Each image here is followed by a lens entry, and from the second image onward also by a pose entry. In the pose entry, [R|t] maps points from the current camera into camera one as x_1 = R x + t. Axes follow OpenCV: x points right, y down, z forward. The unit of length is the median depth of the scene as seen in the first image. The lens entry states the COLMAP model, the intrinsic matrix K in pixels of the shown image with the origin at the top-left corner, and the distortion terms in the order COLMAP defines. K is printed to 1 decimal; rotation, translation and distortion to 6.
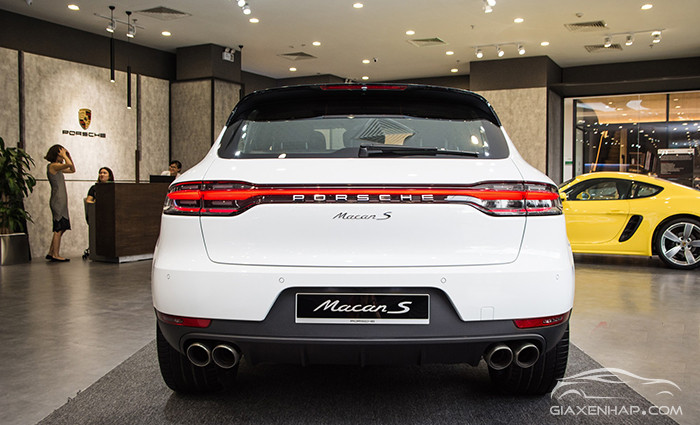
lens RADIAL K [[670.1, 0, 350.1], [0, 670.1, 209.5], [0, 0, 1]] dist [-0.056256, 0.000000]
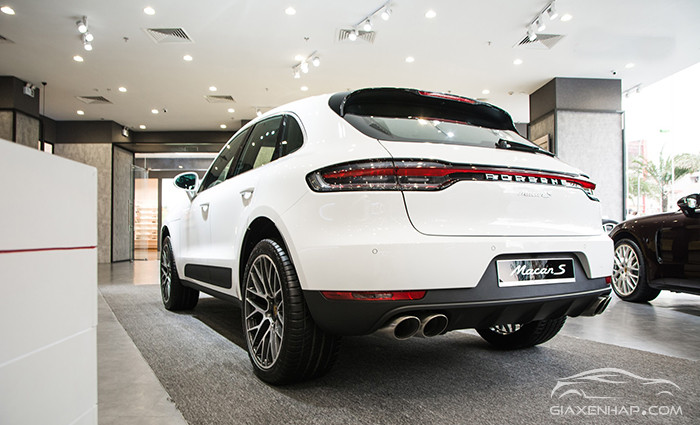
lens RADIAL K [[510.7, 0, 350.4], [0, 510.7, 219.8], [0, 0, 1]] dist [0.006285, 0.004002]
pose [[0.886936, -0.000665, 0.461892, -0.123876], [0.019766, 0.999137, -0.036518, 0.015126], [-0.461469, 0.041519, 0.886184, 0.064465]]
